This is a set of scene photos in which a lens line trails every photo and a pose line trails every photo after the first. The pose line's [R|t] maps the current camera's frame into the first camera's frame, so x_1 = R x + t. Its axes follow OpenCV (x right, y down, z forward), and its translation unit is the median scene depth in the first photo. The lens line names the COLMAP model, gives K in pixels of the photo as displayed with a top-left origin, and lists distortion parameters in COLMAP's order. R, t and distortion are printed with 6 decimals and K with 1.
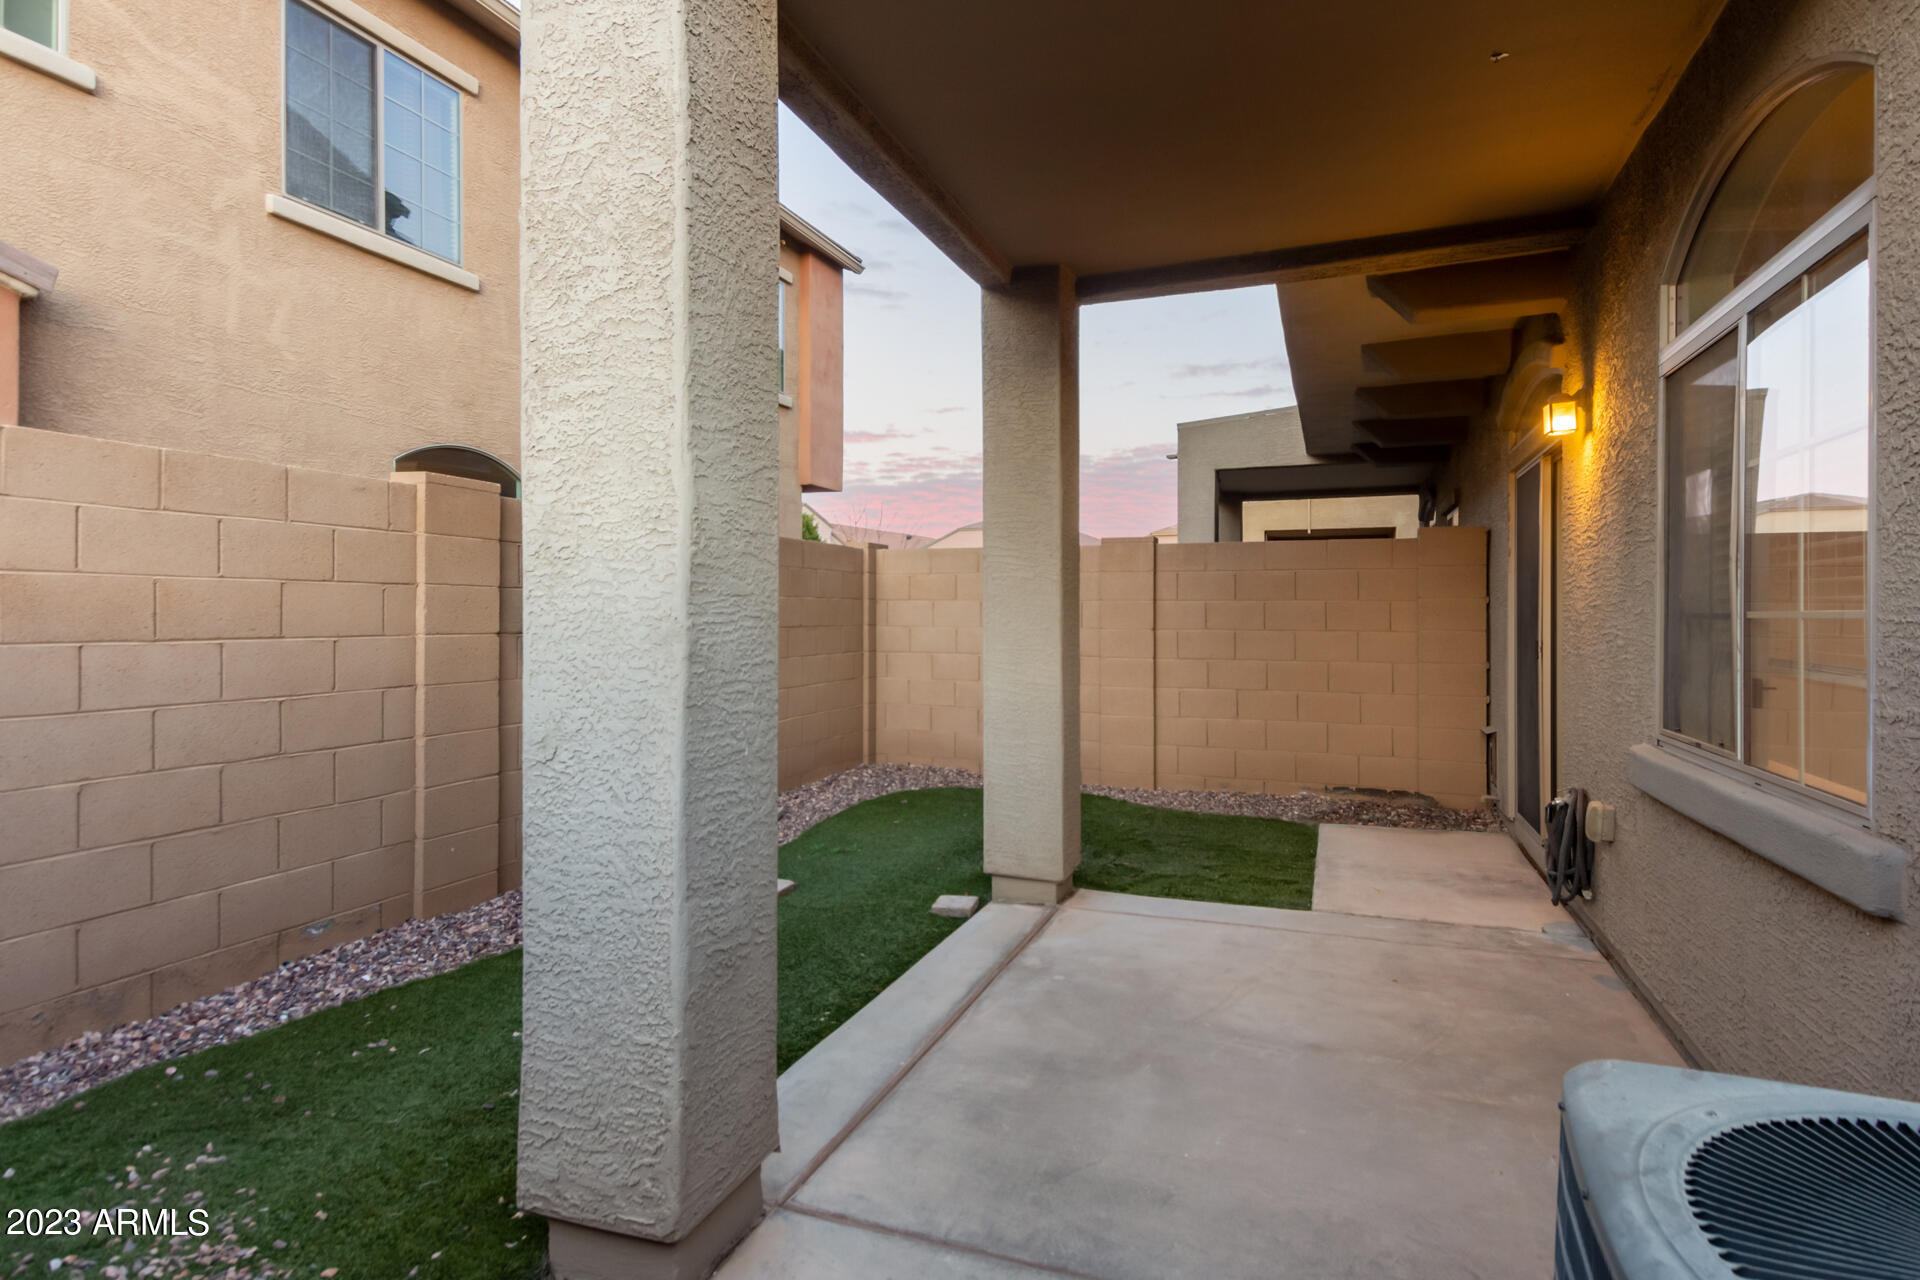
lens RADIAL K [[990.5, 0, 949.9], [0, 990.5, 619.7], [0, 0, 1]] dist [0.005372, 0.000523]
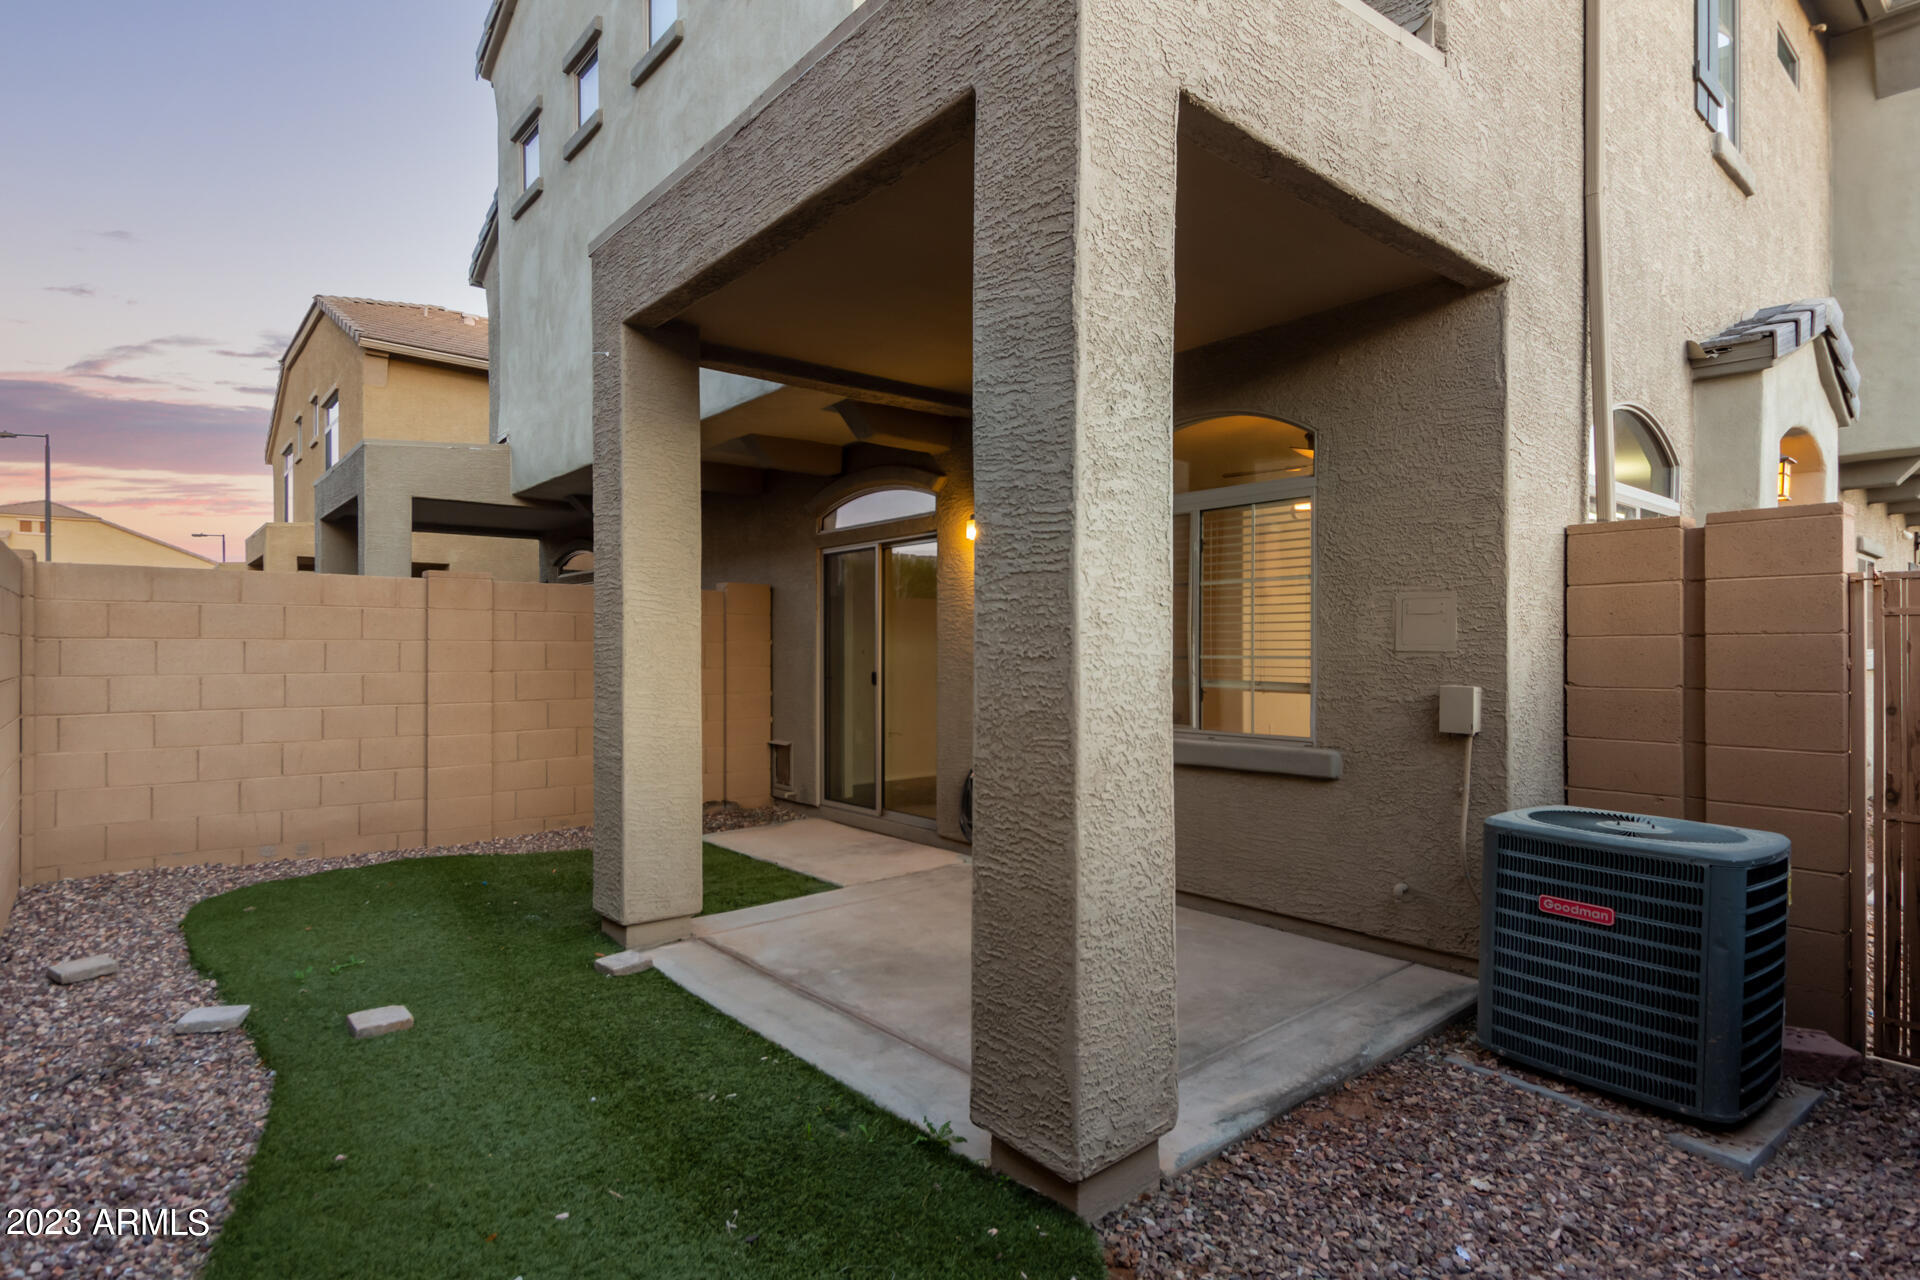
lens RADIAL K [[990.5, 0, 945.0], [0, 990.5, 647.7], [0, 0, 1]] dist [0.005372, 0.000523]
pose [[0.482252, -0.003182, 0.876027, -1.535316], [0.007355, 0.999973, -0.000417, -0.032629], [-0.876001, 0.006645, 0.482263, 0.585934]]
